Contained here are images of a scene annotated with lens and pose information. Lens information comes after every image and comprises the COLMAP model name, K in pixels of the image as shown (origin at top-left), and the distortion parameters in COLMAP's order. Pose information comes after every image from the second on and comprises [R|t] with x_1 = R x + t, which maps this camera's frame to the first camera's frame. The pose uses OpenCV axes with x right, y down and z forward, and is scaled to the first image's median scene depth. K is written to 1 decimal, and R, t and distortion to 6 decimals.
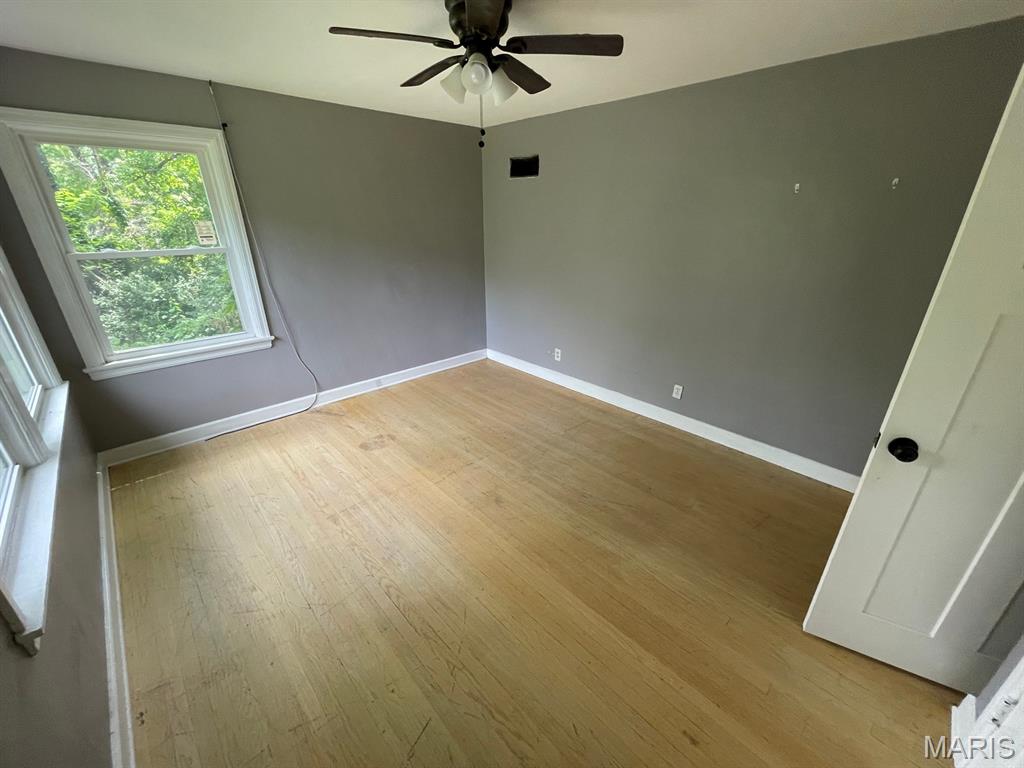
lens RADIAL K [[414.1, 0, 511.5], [0, 414.1, 388.5], [0, 0, 1]] dist [-0.003455, -0.000309]
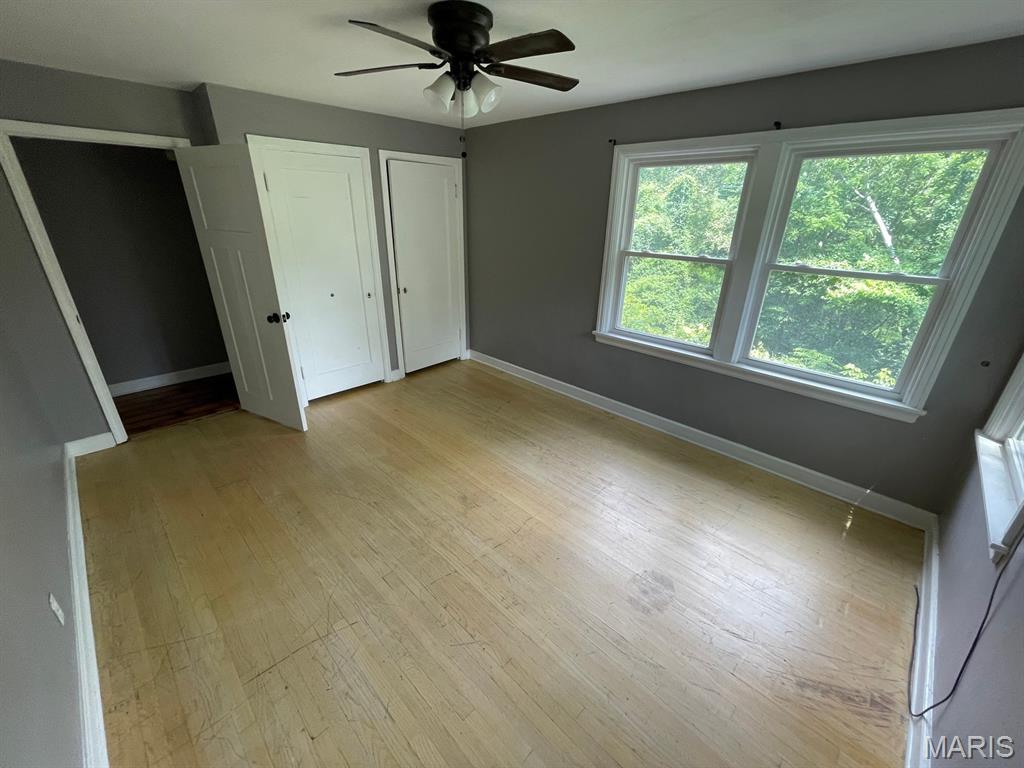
lens RADIAL K [[414.1, 0, 511.5], [0, 414.1, 388.5], [0, 0, 1]] dist [-0.003455, -0.000309]
pose [[-0.999020, -0.003954, -0.044079, -0.100485], [-0.034592, 0.691003, 0.722023, -0.640329], [0.027604, 0.722841, -0.690463, 1.463040]]
